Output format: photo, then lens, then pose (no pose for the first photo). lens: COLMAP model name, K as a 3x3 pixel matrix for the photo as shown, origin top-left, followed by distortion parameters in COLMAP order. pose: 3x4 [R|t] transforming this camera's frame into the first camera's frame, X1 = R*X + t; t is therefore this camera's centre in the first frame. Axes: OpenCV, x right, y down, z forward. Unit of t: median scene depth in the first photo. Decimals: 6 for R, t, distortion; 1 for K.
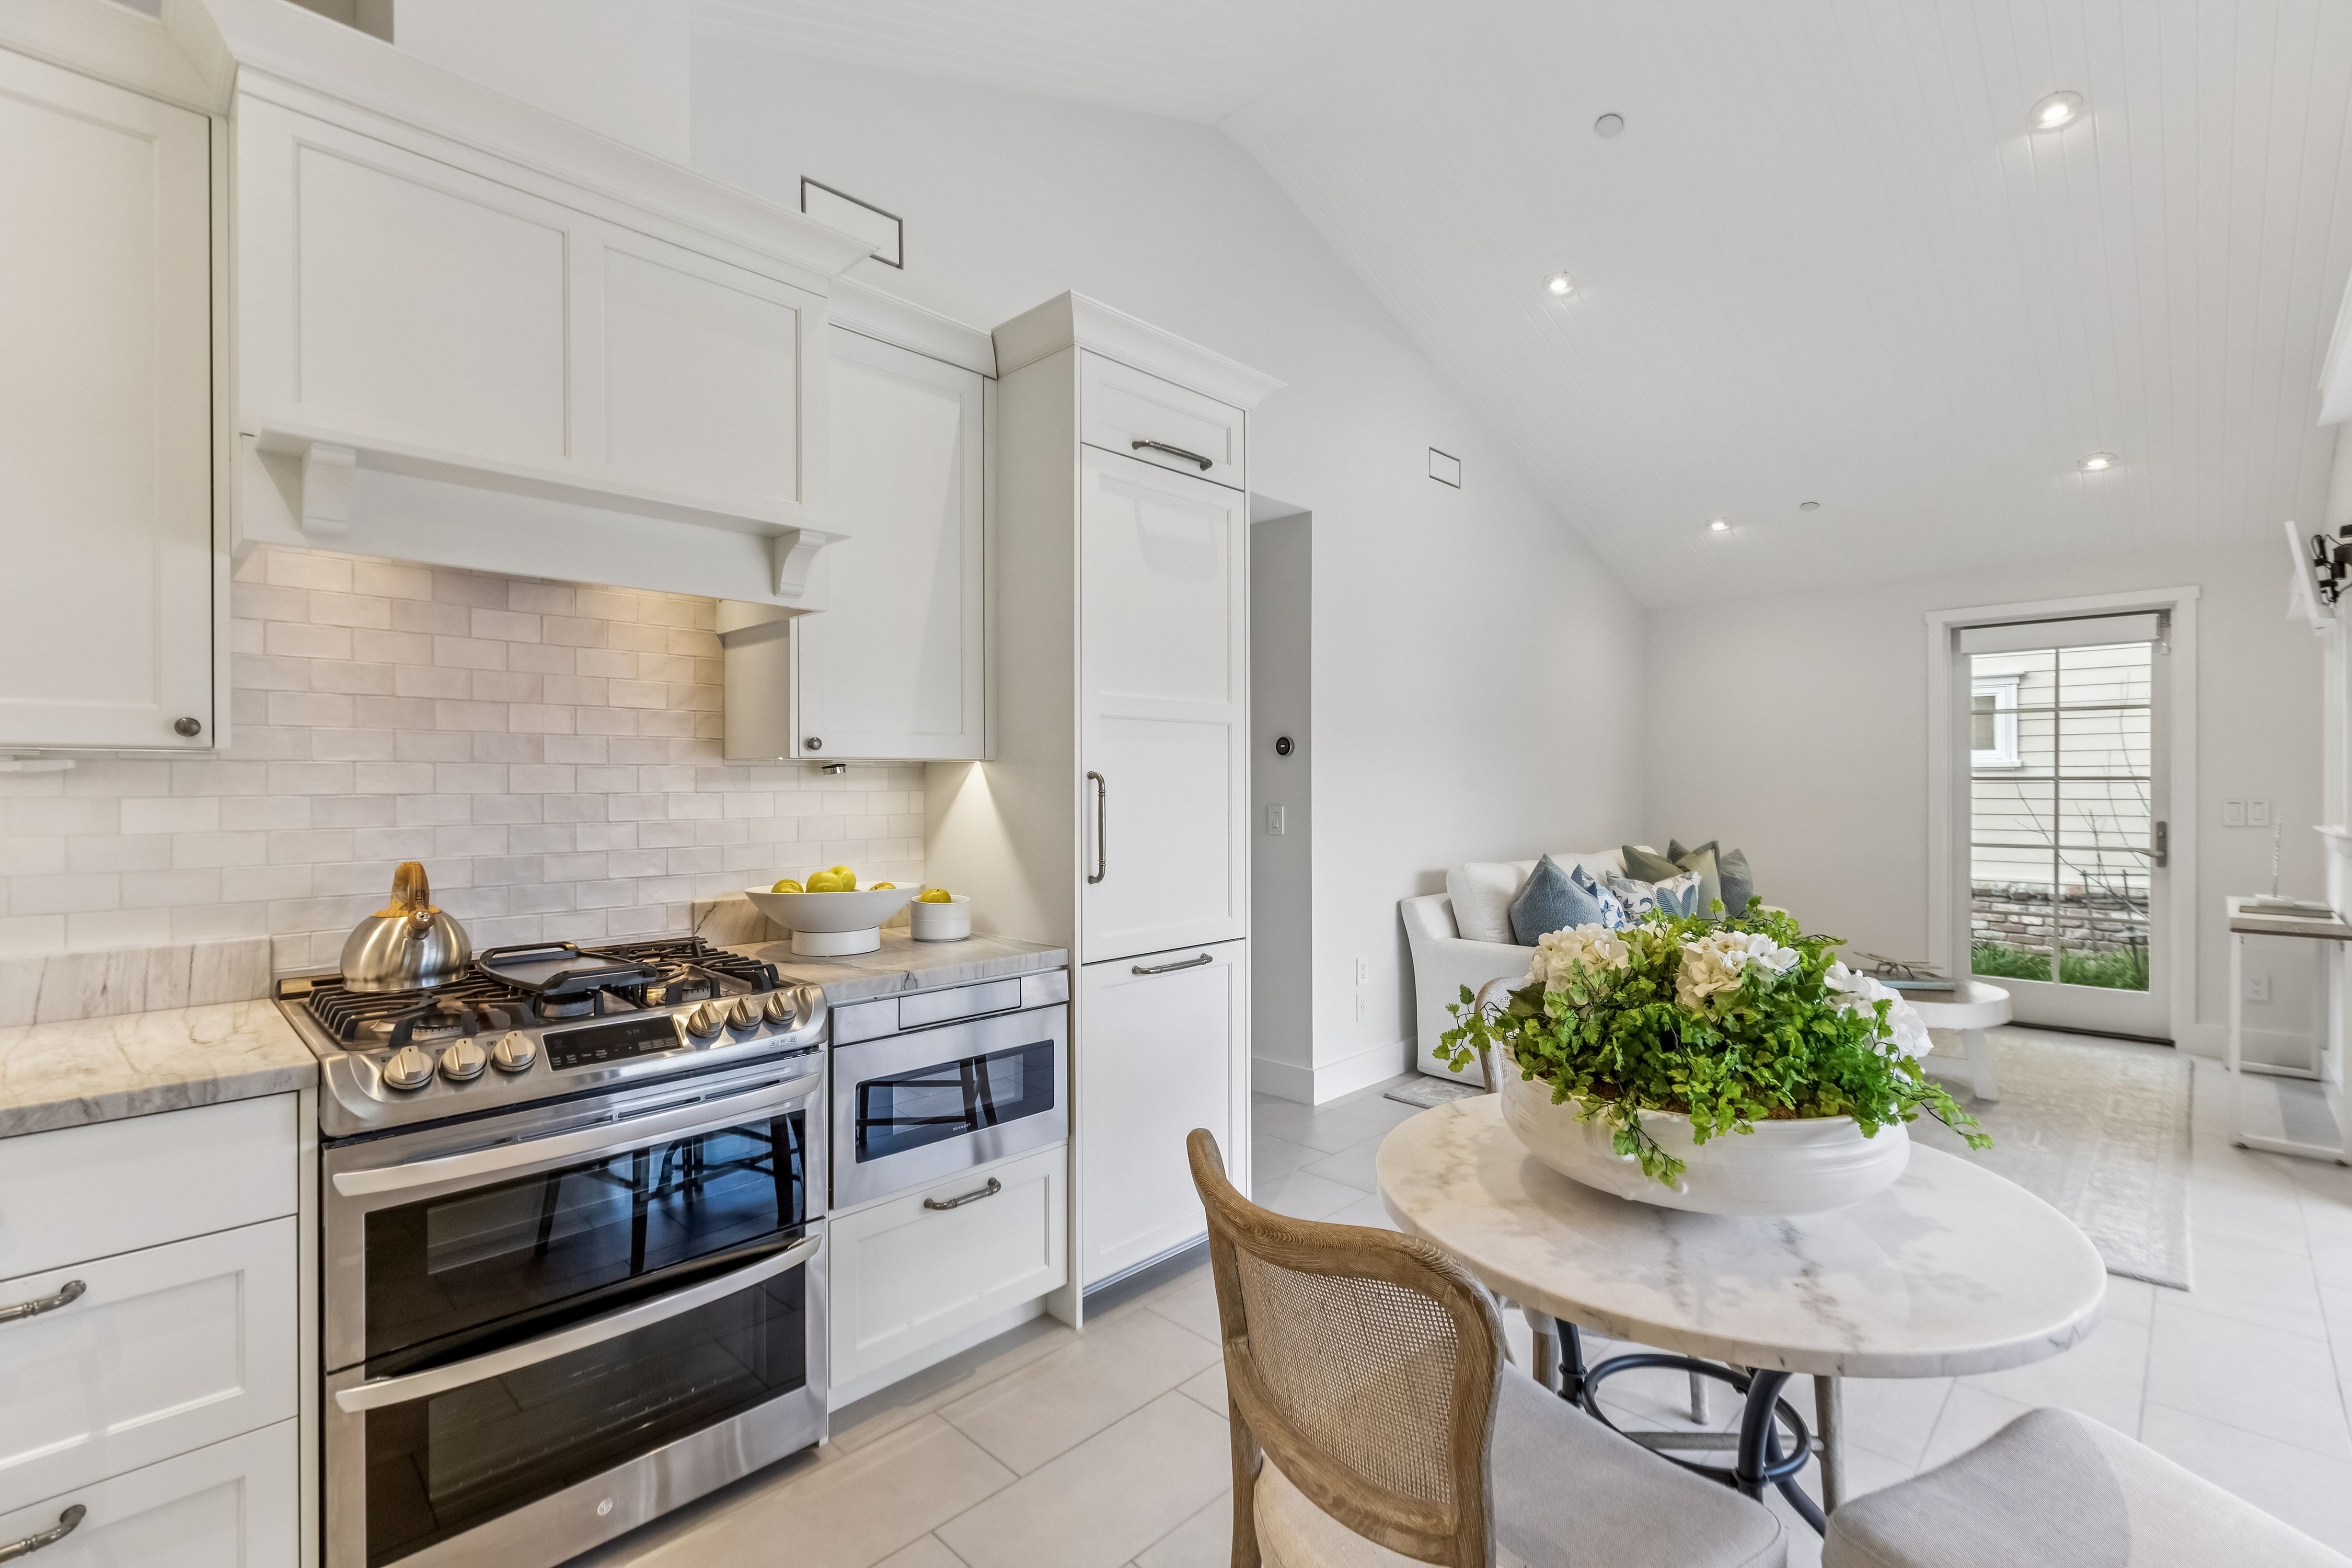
lens RADIAL K [[1053.5, 0, 1185.8], [0, 1053.5, 779.3], [0, 0, 1]] dist [-0.000927, -0.001034]
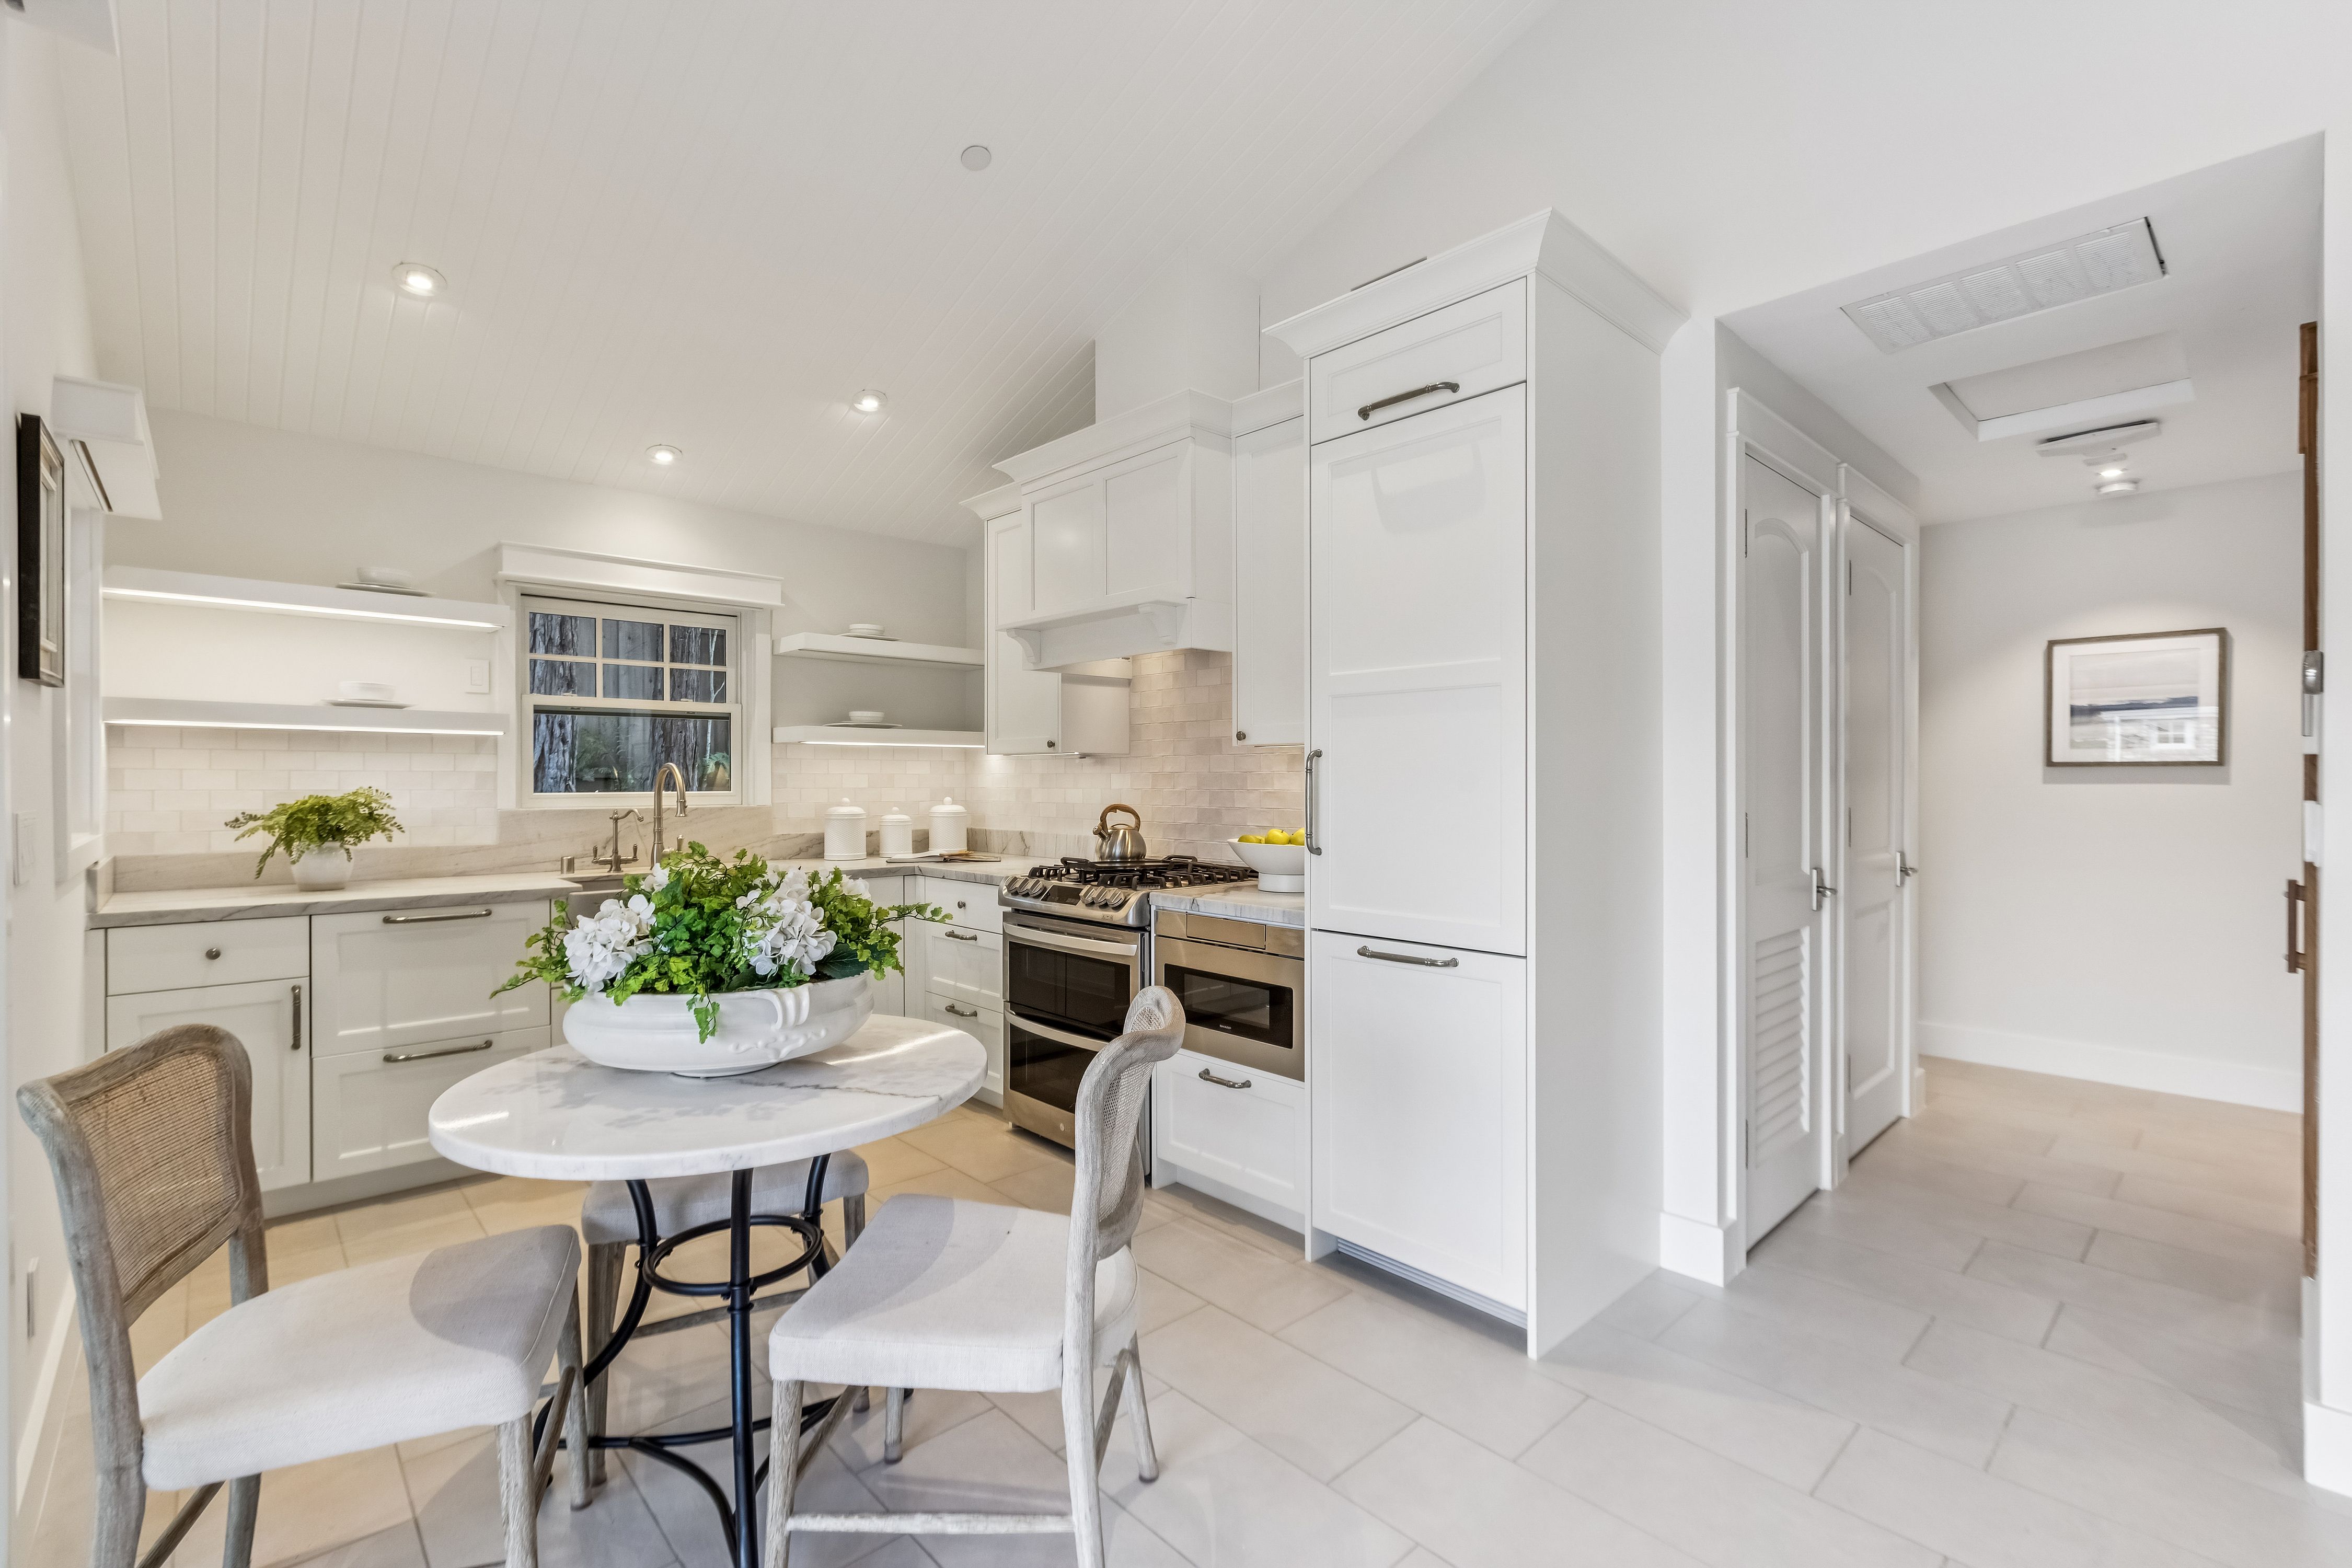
lens RADIAL K [[1053.5, 0, 1187.0], [0, 1053.5, 786.2], [0, 0, 1]] dist [-0.000927, -0.001034]
pose [[-0.050384, 0.007553, -0.998701, 1.105559], [0.001614, 0.999971, 0.007482, 0.023357], [0.998729, -0.001235, -0.050395, 1.037843]]
